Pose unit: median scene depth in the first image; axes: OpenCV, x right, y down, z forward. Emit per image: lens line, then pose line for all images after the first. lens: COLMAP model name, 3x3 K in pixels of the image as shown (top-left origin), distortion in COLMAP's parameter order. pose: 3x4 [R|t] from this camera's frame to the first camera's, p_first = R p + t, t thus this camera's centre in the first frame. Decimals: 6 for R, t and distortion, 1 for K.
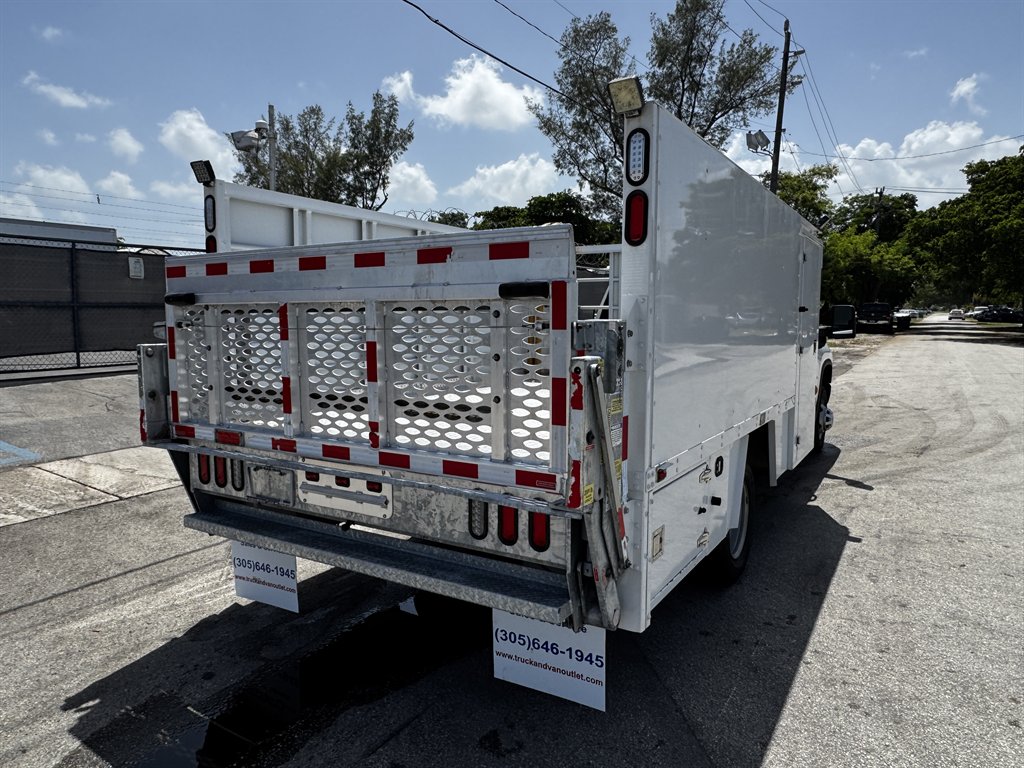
lens RADIAL K [[680.7, 0, 507.5], [0, 680.7, 381.3], [0, 0, 1]] dist [-0.008108, 0.009413]
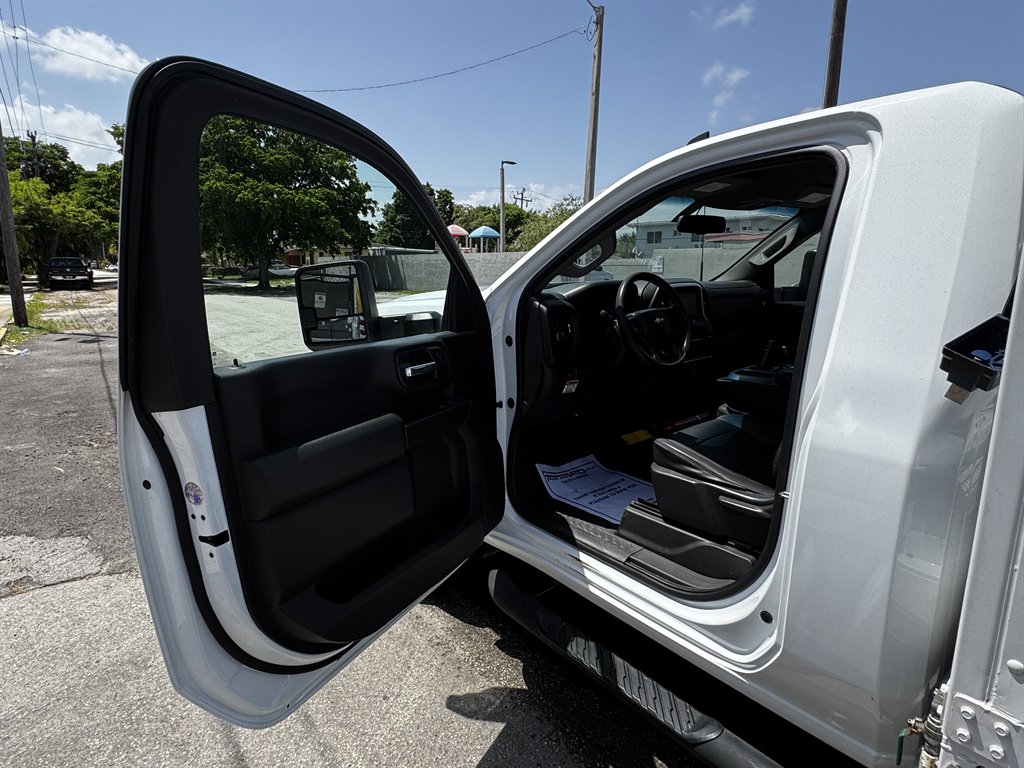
lens RADIAL K [[557.1, 0, 511.7], [0, 557.1, 387.7], [0, 0, 1]] dist [-0.005021, 0.001581]
pose [[0.328453, -0.209715, 0.920944, -0.007643], [0.105278, 0.977092, 0.184954, -0.016401], [-0.938635, 0.036206, 0.343007, 0.160305]]
